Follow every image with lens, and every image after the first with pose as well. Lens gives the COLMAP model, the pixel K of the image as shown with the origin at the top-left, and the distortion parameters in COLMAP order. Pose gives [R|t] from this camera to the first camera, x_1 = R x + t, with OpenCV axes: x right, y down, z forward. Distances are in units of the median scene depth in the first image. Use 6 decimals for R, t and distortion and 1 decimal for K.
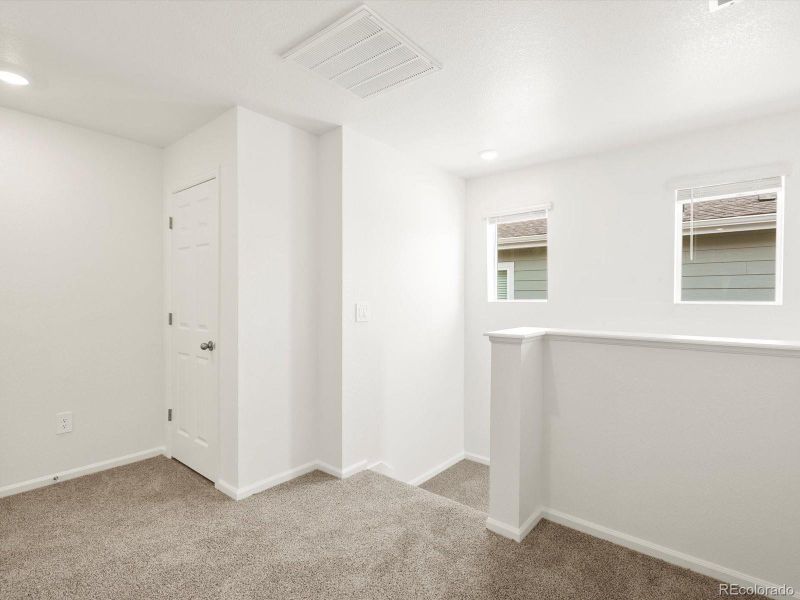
lens RADIAL K [[411.6, 0, 399.4], [0, 411.6, 298.2], [0, 0, 1]] dist [0.000110, -0.000051]
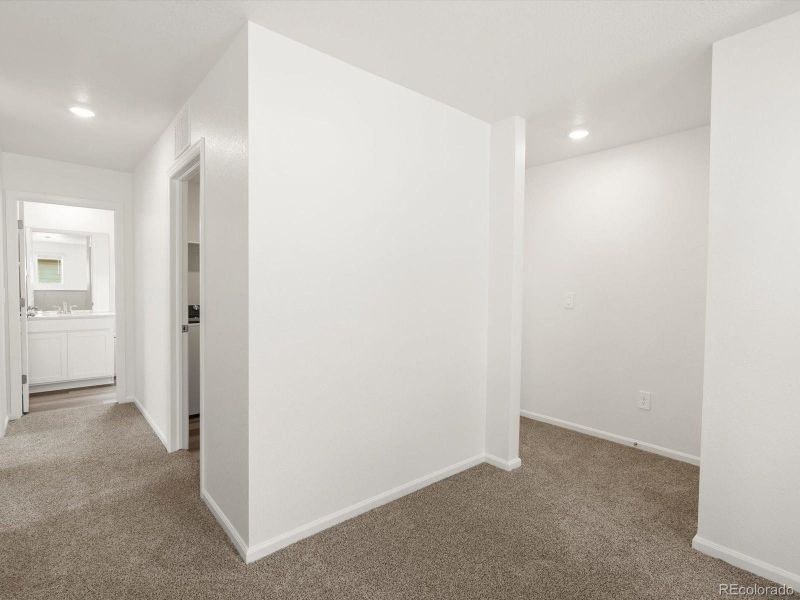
lens RADIAL K [[411.6, 0, 399.5], [0, 411.6, 298.2], [0, 0, 1]] dist [0.000110, -0.000051]
pose [[-0.174079, 0.023089, -0.984461, 0.445485], [-0.018375, 0.999475, 0.026690, 0.000003], [0.984560, 0.022736, -0.173563, 0.536091]]
